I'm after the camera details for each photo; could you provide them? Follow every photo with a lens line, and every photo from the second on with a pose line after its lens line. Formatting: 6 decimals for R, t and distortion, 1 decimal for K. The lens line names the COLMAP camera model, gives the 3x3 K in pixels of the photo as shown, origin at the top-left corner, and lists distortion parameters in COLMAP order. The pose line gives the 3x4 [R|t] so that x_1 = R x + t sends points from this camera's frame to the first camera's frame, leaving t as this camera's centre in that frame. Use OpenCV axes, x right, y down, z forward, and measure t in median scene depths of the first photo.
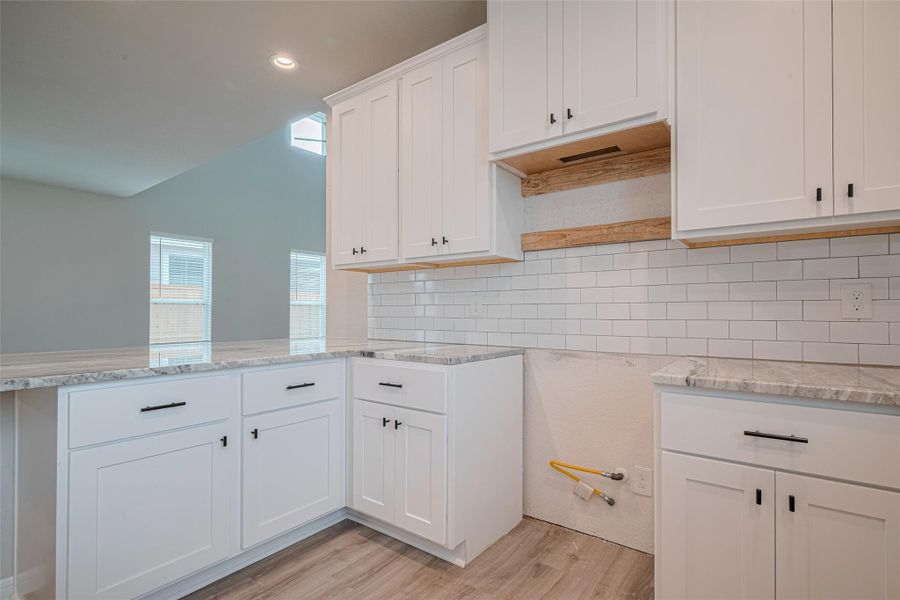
lens RADIAL K [[444.9, 0, 435.7], [0, 444.9, 307.2], [0, 0, 1]] dist [0.002531, 0.000227]
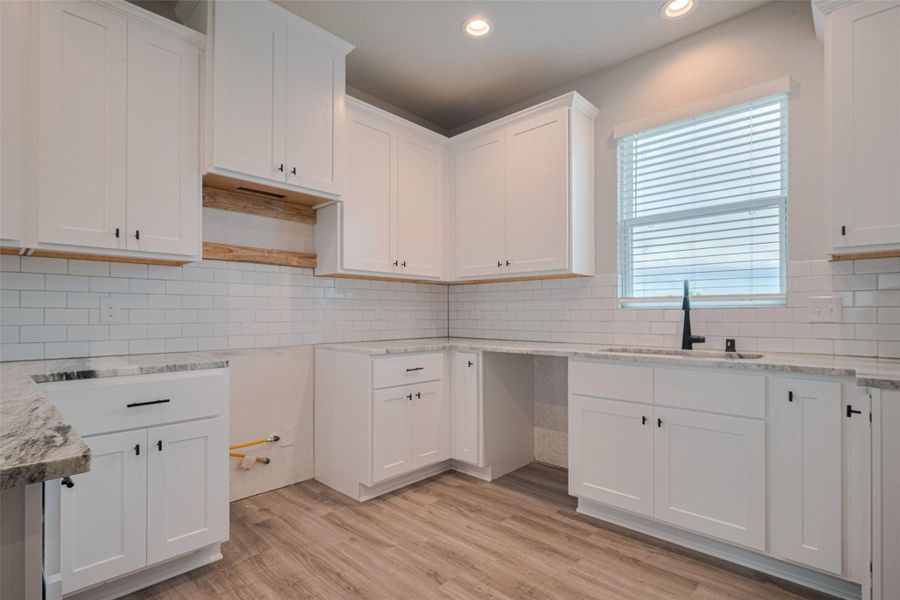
lens RADIAL K [[459.9, 0, 479.2], [0, 459.9, 313.8], [0, 0, 1]] dist [-0.001089, -0.000639]
pose [[0.038177, 0.002166, 0.999269, -0.951407], [-0.008594, 0.999961, -0.001839, 0.000243], [-0.999234, -0.008517, 0.038194, 0.332818]]
